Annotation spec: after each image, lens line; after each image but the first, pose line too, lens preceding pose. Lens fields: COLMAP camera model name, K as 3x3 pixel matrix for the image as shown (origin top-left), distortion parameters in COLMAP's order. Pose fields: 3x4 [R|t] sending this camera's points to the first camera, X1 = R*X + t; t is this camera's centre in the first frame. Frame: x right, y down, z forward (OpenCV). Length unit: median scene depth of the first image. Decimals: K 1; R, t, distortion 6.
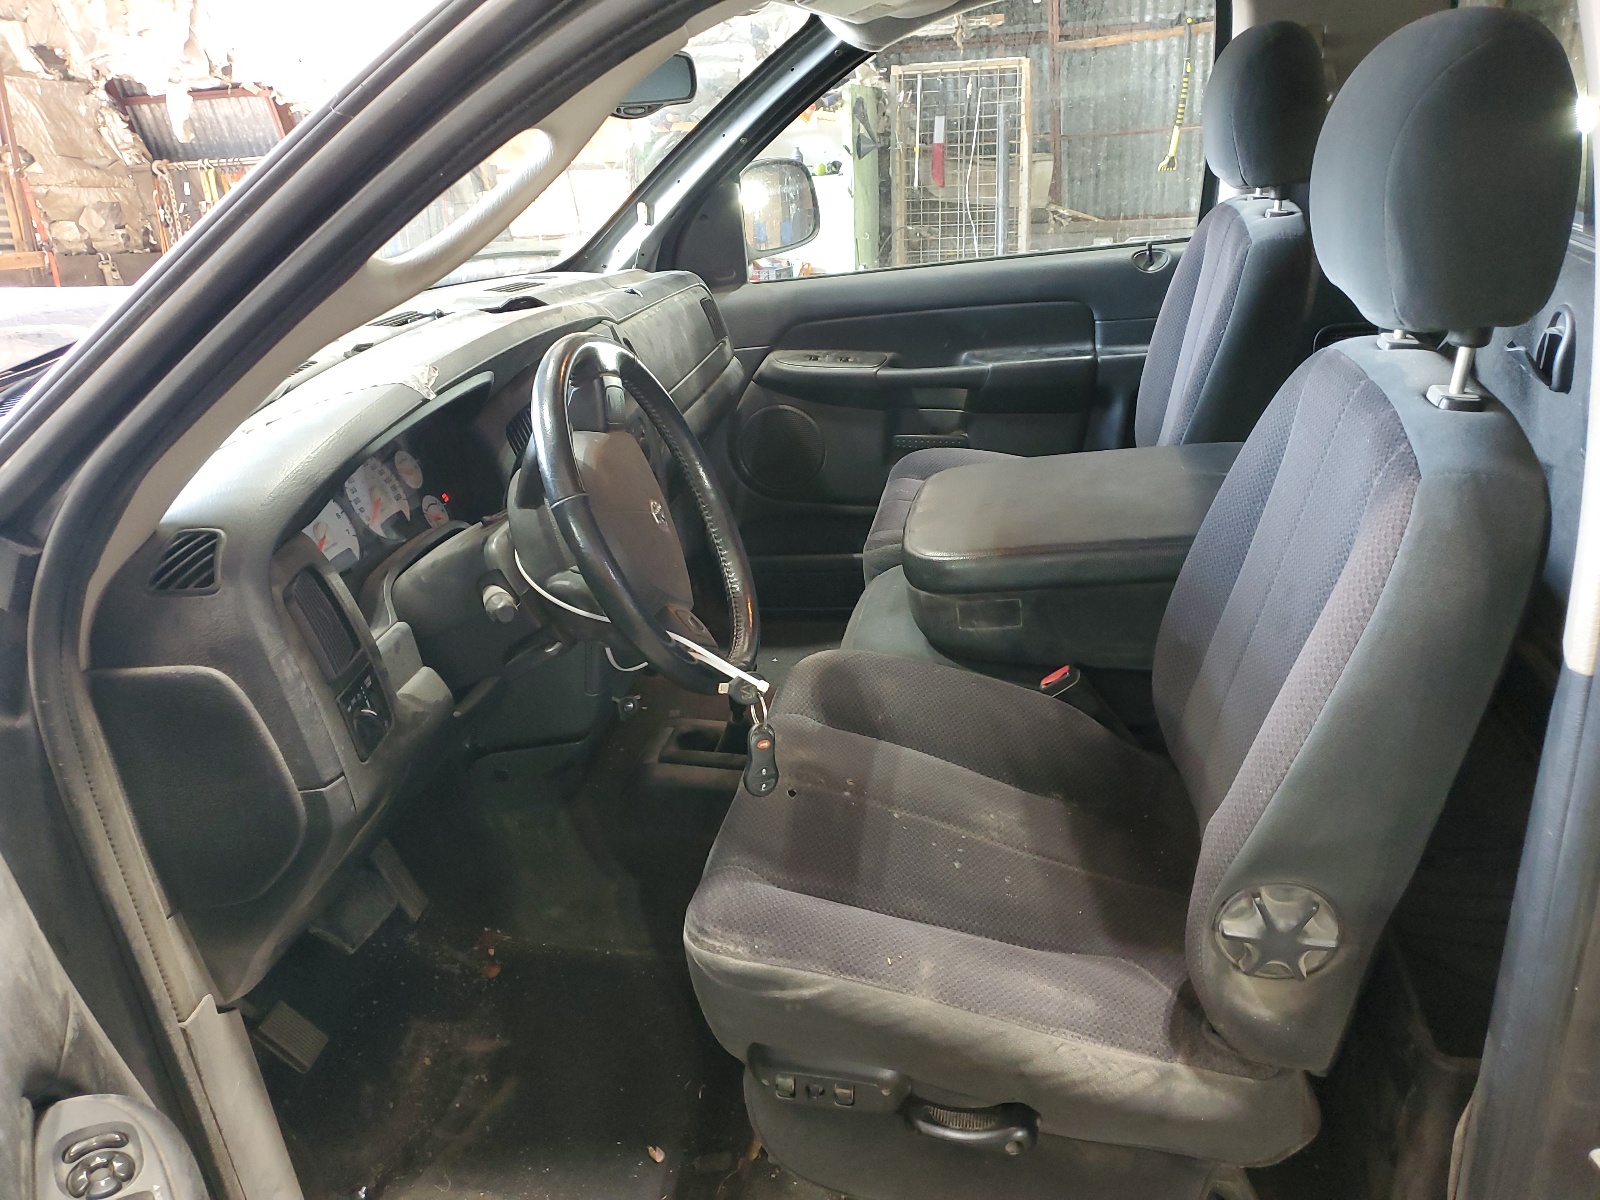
lens RADIAL K [[1227.5, 0, 806.0], [0, 1227.5, 609.4], [0, 0, 1]] dist [0.023665, -0.015053]
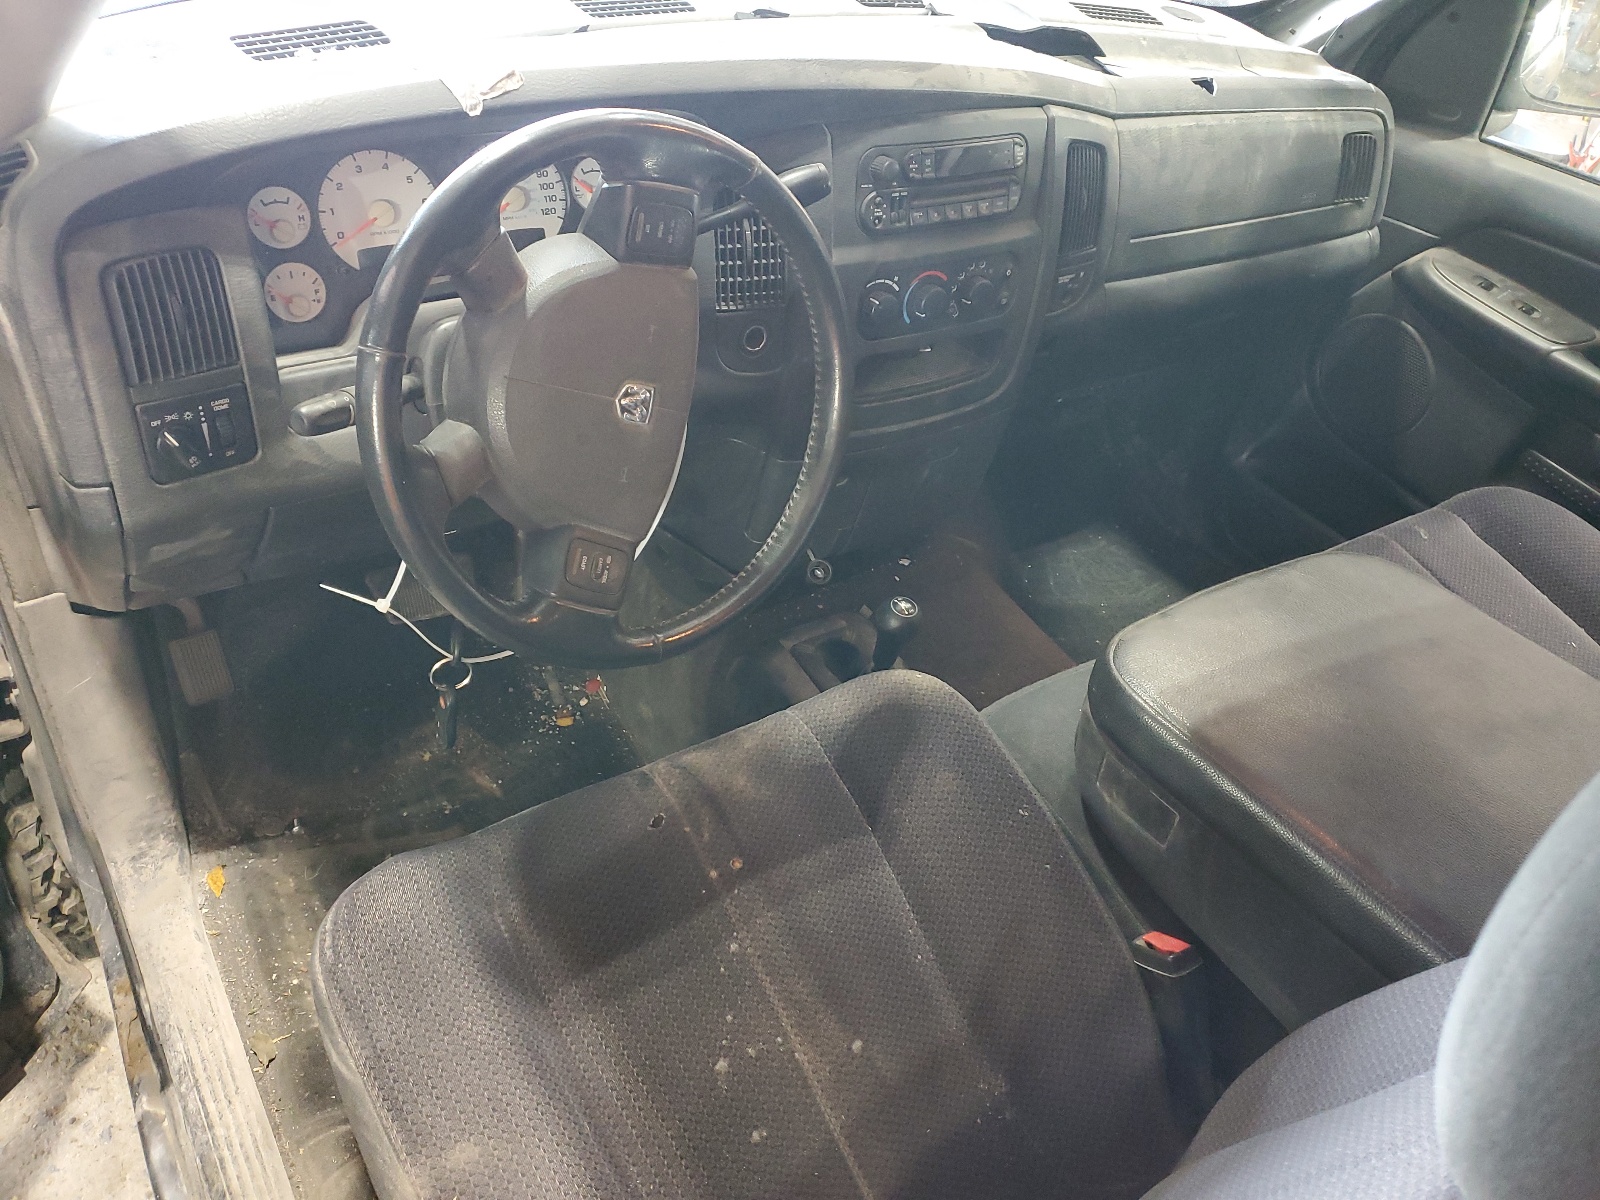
lens RADIAL K [[1227.5, 0, 799.9], [0, 1227.5, 586.9], [0, 0, 1]] dist [0.023665, -0.015053]
pose [[0.673565, 0.586930, -0.449247, 0.168054], [-0.465742, 0.808992, 0.358632, -0.153190], [0.573929, -0.032329, 0.818267, 0.257272]]
